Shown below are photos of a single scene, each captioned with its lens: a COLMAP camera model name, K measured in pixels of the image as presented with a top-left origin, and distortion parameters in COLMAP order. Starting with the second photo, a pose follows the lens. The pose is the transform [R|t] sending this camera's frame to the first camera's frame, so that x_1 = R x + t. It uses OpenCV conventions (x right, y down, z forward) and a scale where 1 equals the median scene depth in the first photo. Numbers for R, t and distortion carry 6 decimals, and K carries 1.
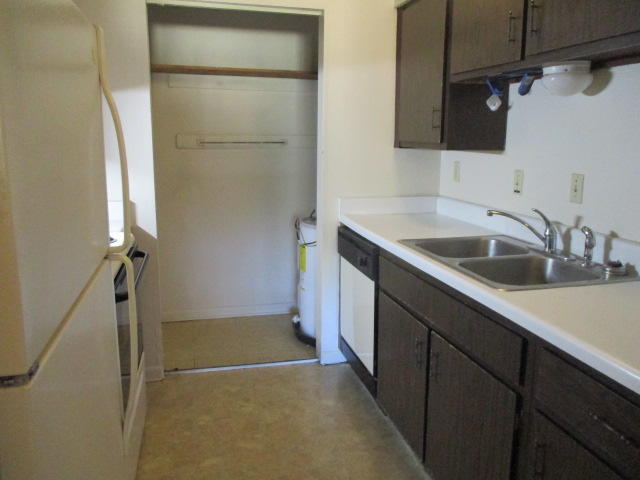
lens RADIAL K [[531.9, 0, 330.8], [0, 531.9, 234.4], [0, 0, 1]] dist [-0.037882, 0.029065]
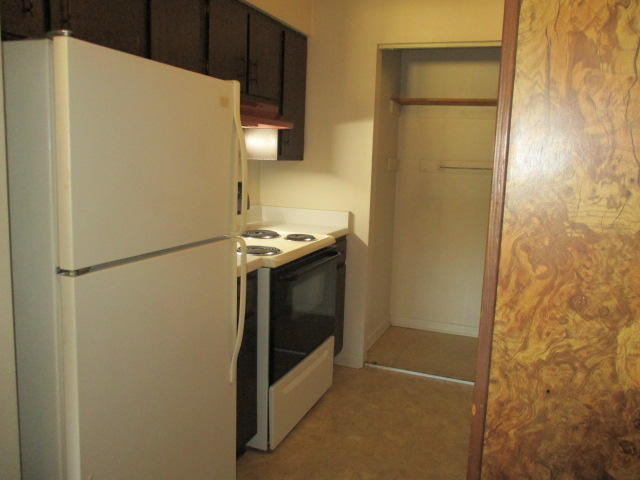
lens RADIAL K [[531.9, 0, 330.8], [0, 531.9, 234.4], [0, 0, 1]] dist [-0.037882, 0.029065]
pose [[0.816199, 0.103771, -0.568376, 0.306201], [-0.132316, 0.991166, -0.009047, 0.004783], [0.562416, 0.082589, 0.822719, -0.018487]]
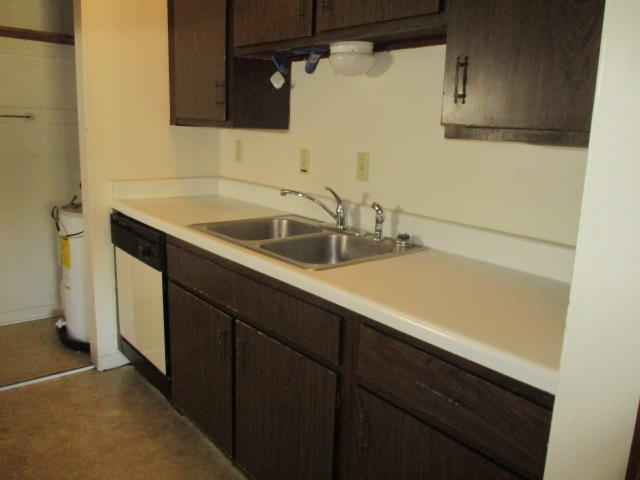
lens RADIAL K [[531.9, 0, 330.8], [0, 531.9, 234.4], [0, 0, 1]] dist [-0.037882, 0.029065]
pose [[0.903136, -0.058244, 0.425385, -0.037219], [0.045324, 0.998153, 0.040442, 0.001053], [-0.426955, -0.017245, 0.904108, 0.063076]]
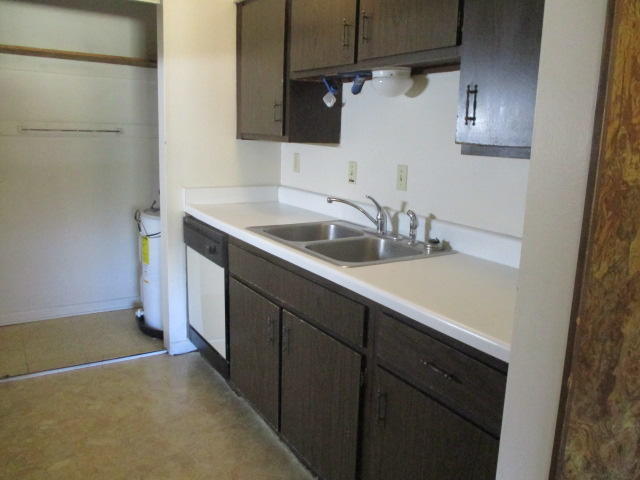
lens RADIAL K [[531.9, 0, 330.8], [0, 531.9, 234.4], [0, 0, 1]] dist [-0.037882, 0.029065]
pose [[0.951932, -0.033572, 0.304465, -0.032587], [0.028591, 0.999375, 0.020804, 0.006881], [-0.304973, -0.011100, 0.952296, -0.048375]]
